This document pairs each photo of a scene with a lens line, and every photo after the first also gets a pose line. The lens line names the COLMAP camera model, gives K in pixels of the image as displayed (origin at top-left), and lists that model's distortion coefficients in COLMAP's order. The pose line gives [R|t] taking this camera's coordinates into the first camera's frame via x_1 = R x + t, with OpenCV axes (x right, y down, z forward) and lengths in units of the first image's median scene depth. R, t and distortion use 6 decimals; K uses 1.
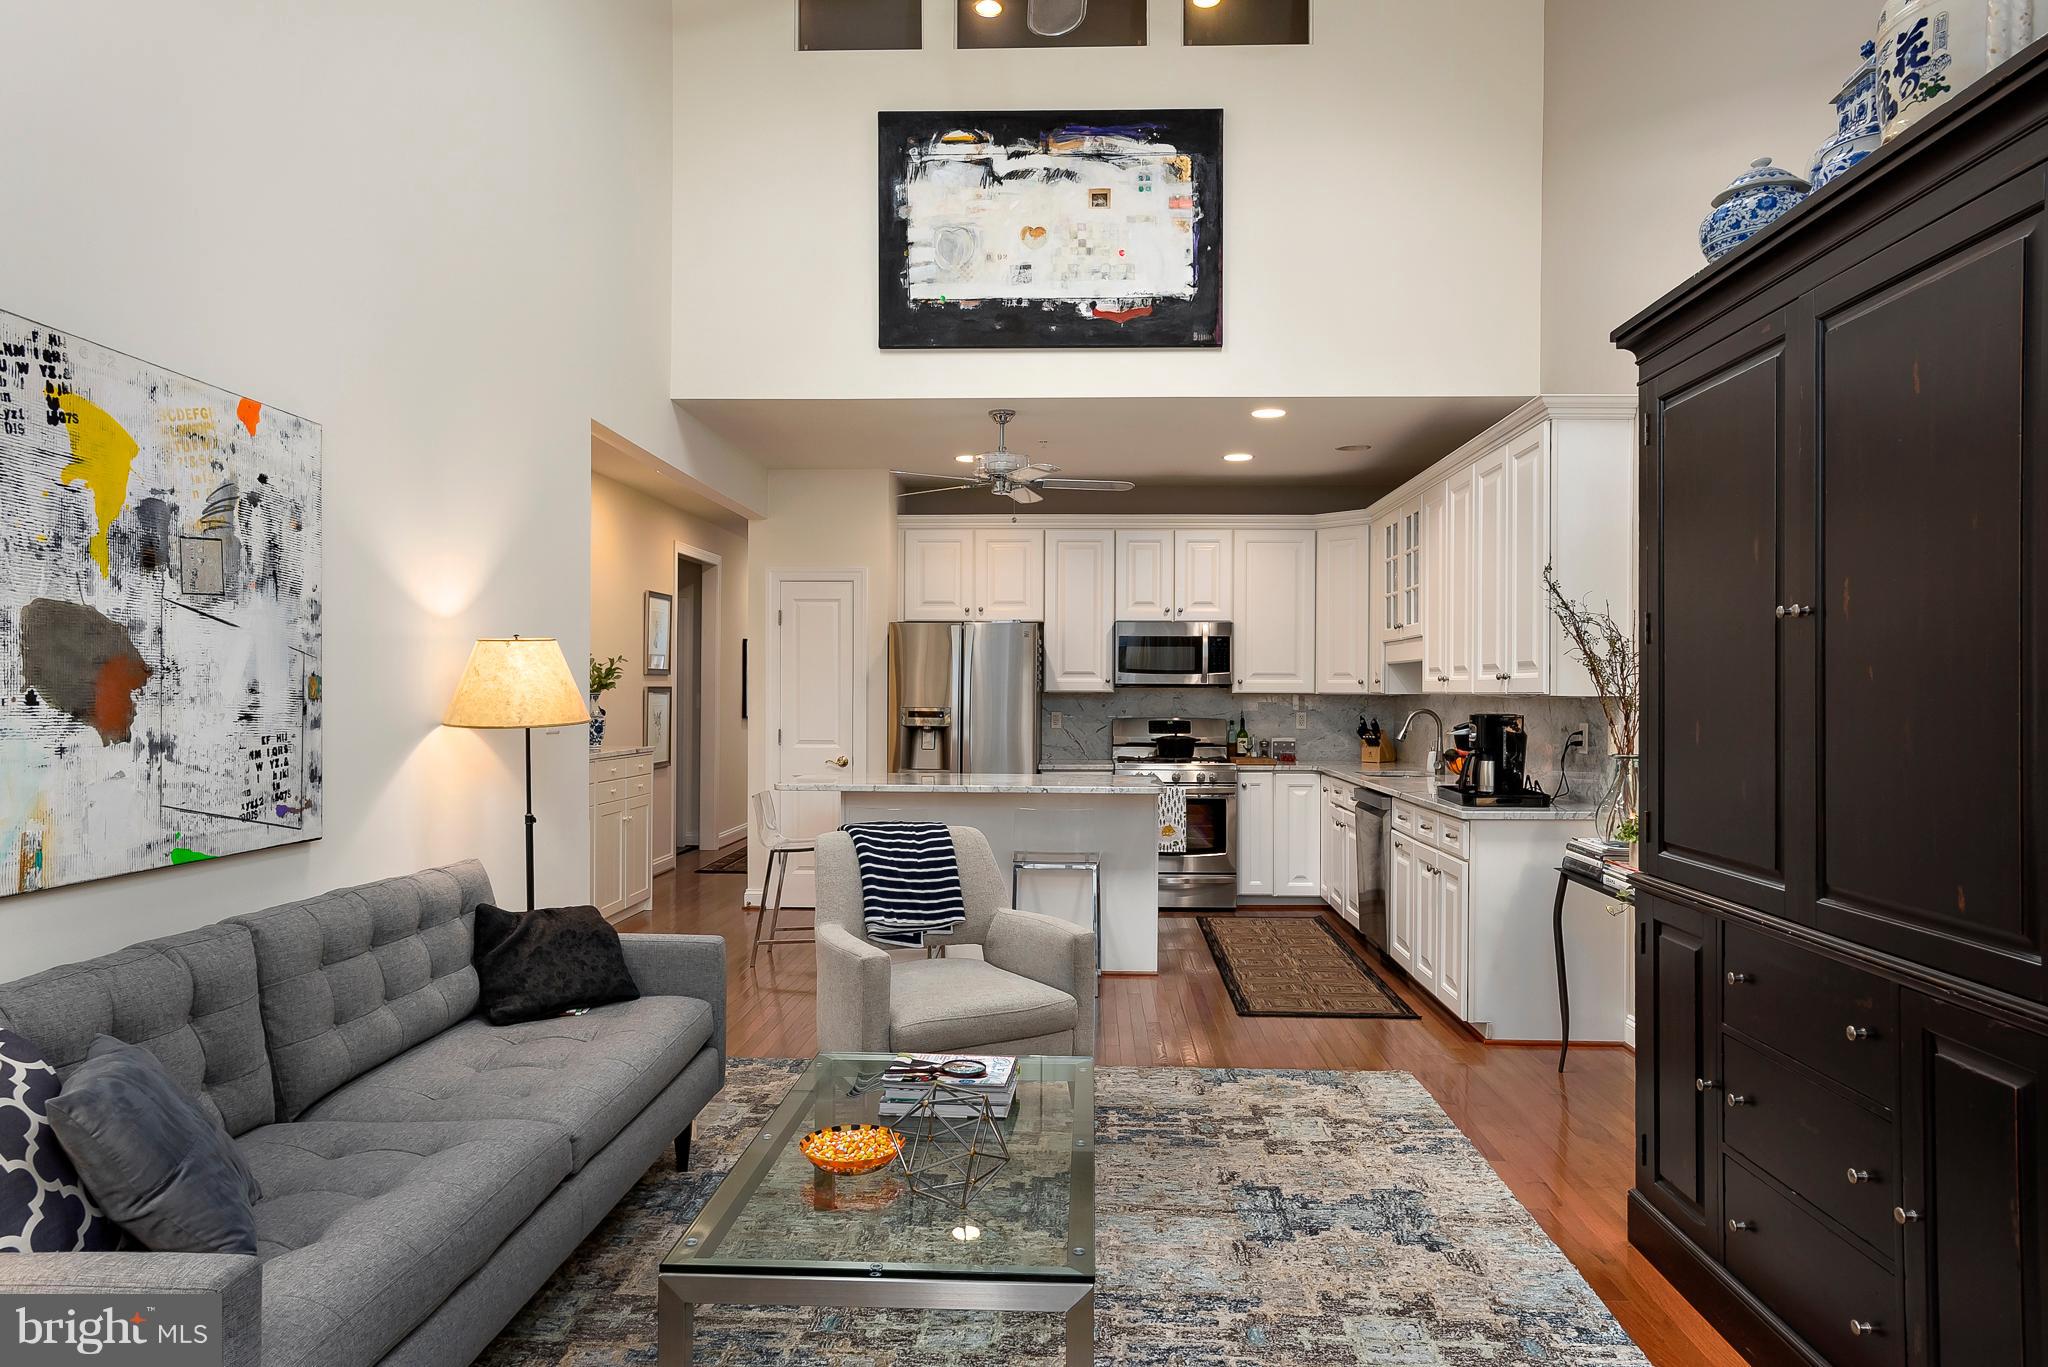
lens RADIAL K [[1300.6, 0, 1028.9], [0, 1300.6, 693.5], [0, 0, 1]] dist [0.008650, 0.001572]
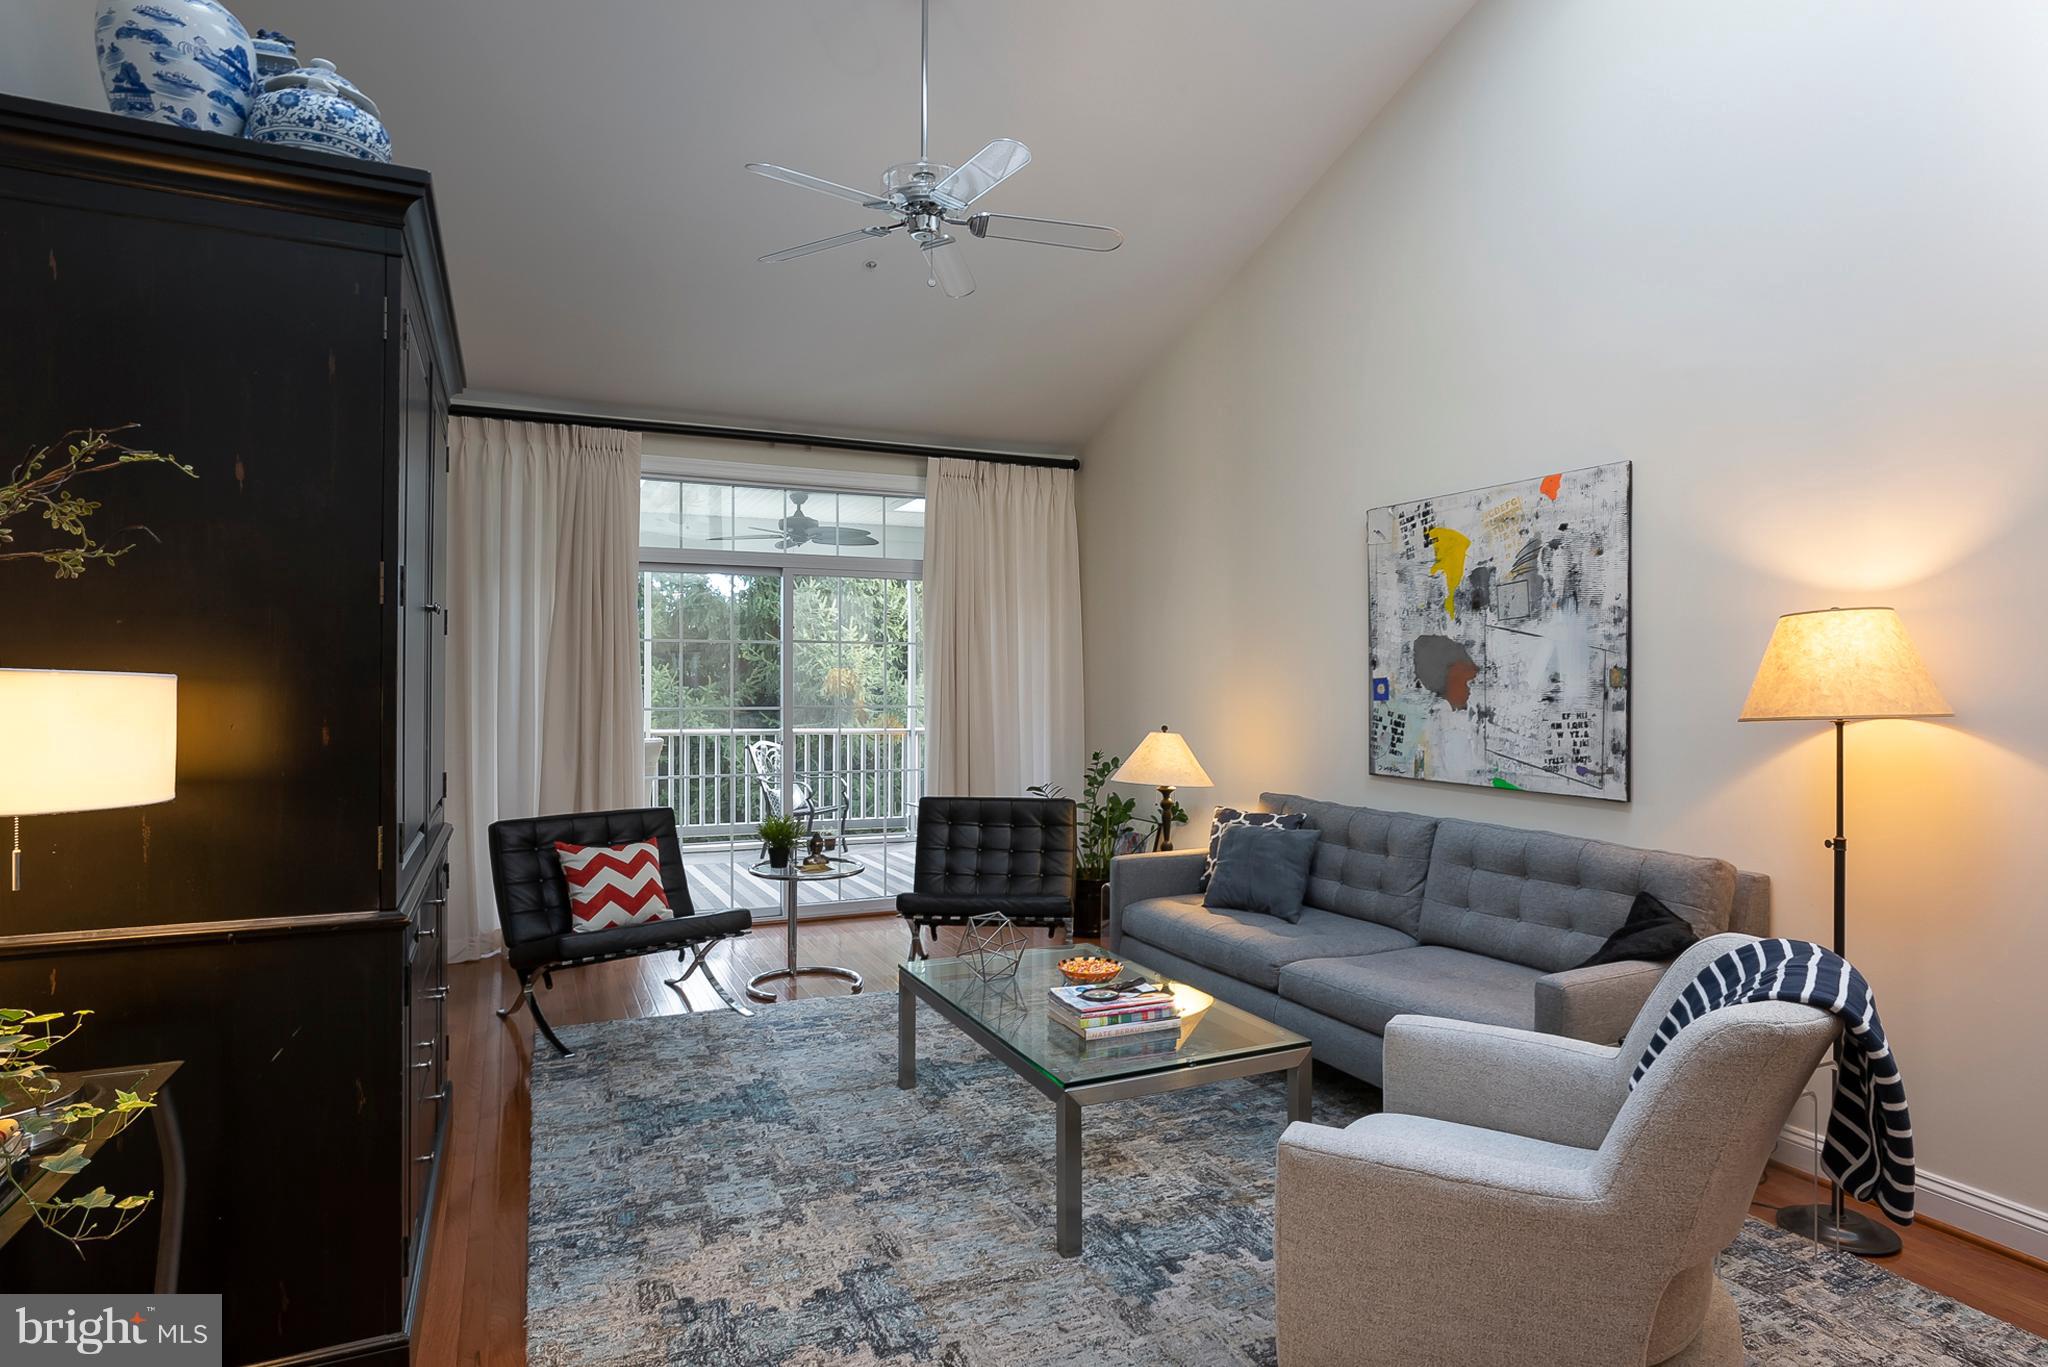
lens RADIAL K [[1105.2, 0, 1035.4], [0, 1105.2, 674.8], [0, 0, 1]] dist [-0.002433, 0.000748]
pose [[-0.885584, -0.007074, -0.464426, 0.442780], [-0.003333, 0.999955, -0.008875, 0.004229], [0.464468, -0.006312, -0.885568, 1.745410]]
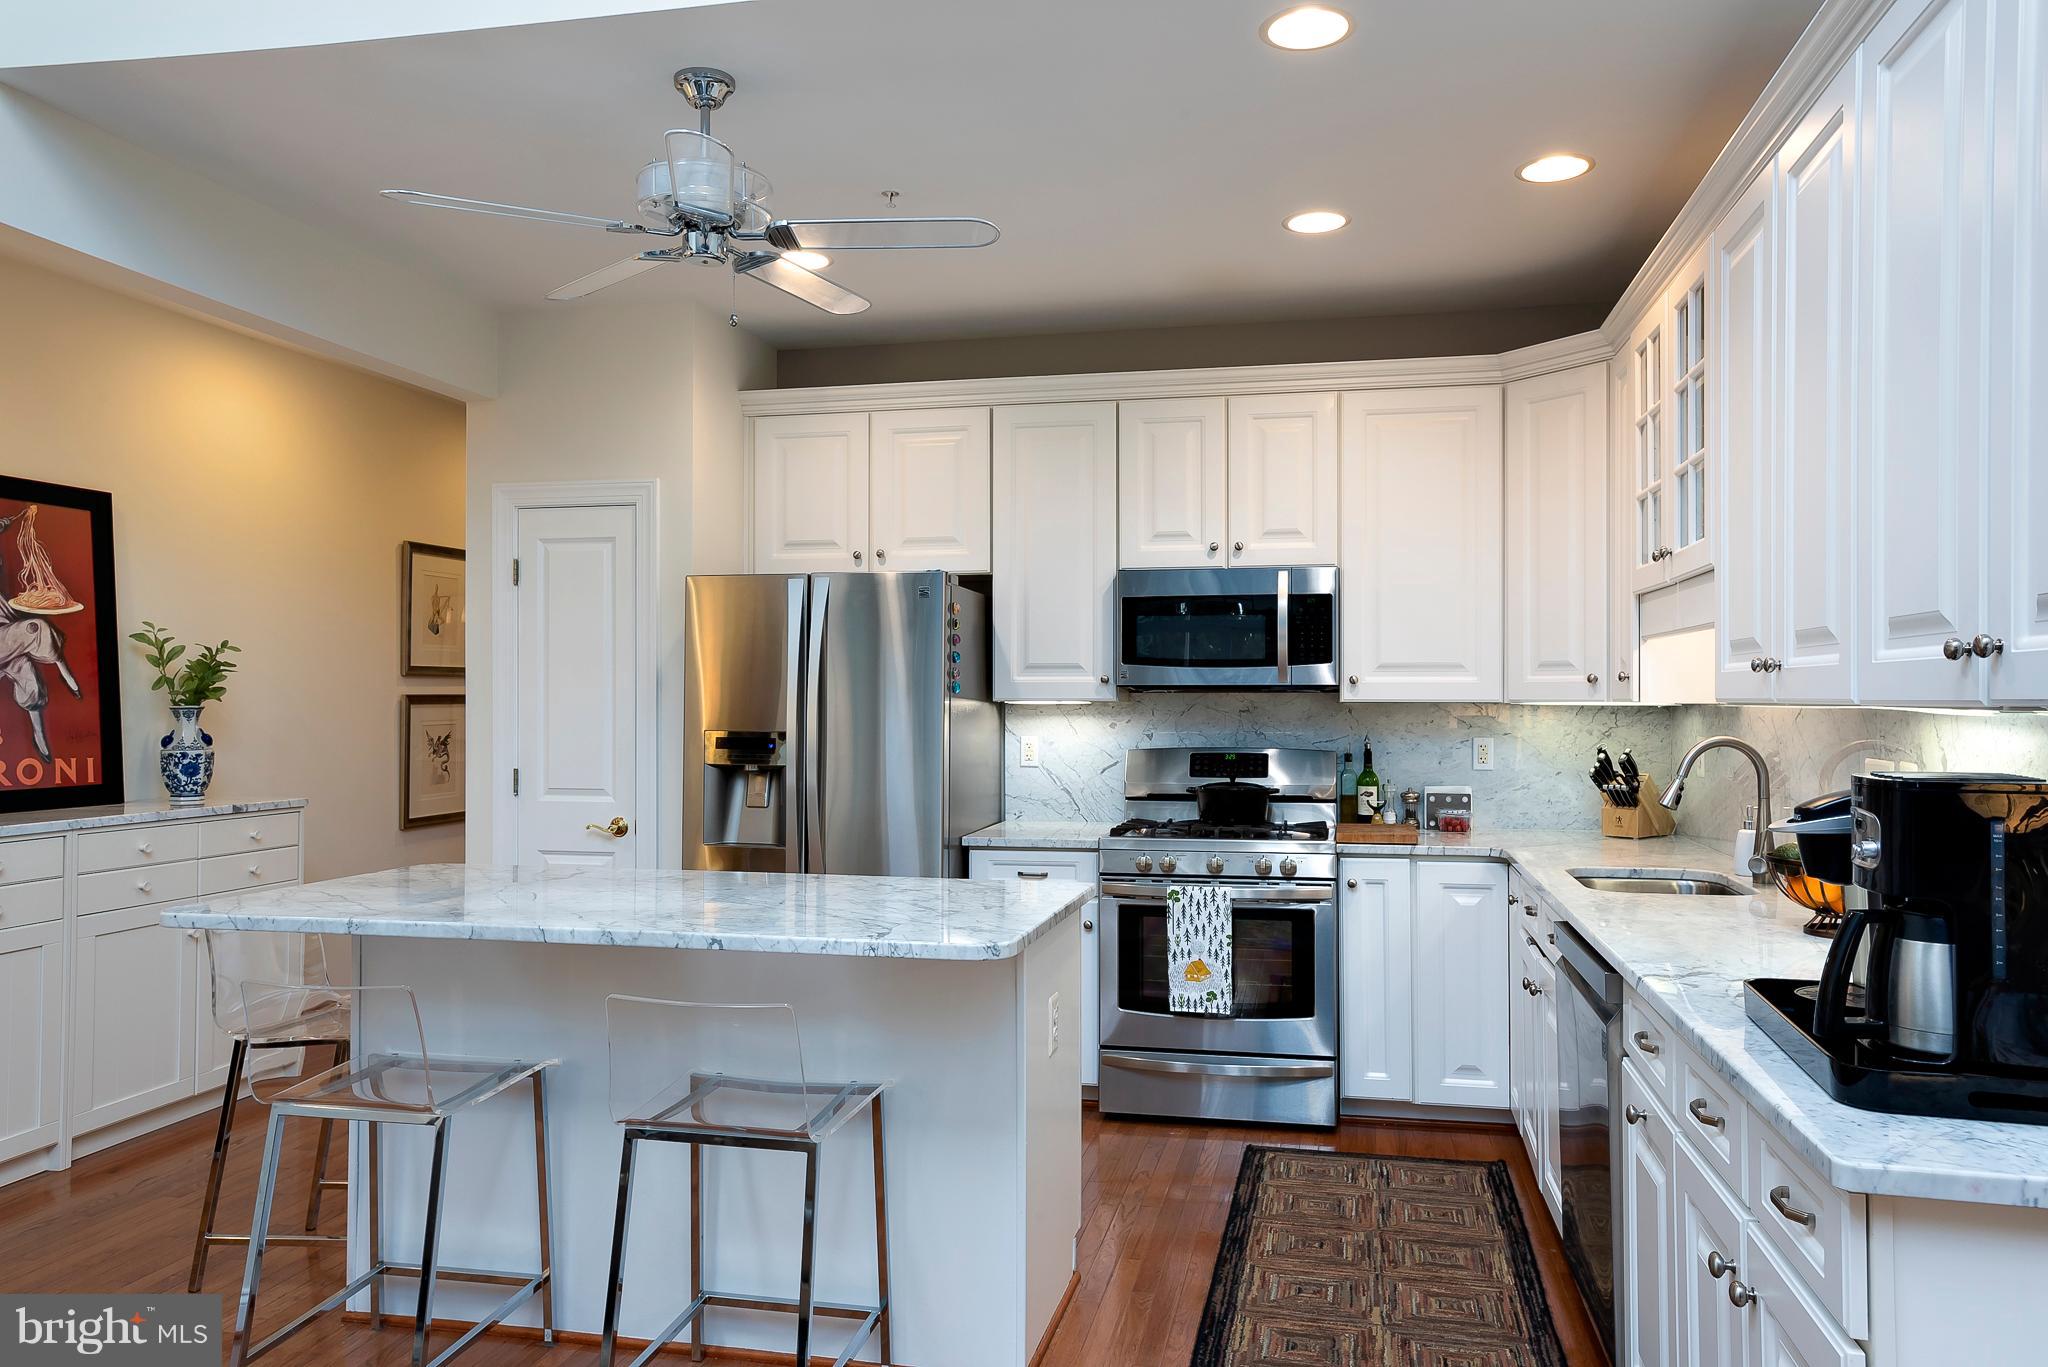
lens RADIAL K [[1444.4, 0, 1017.2], [0, 1444.4, 691.7], [0, 0, 1]] dist [0.009805, 0.003955]
pose [[0.984409, -0.003843, -0.175850, 0.219266], [0.002619, 0.999971, -0.007192, -0.001455], [0.175873, 0.006619, 0.984391, 0.673219]]
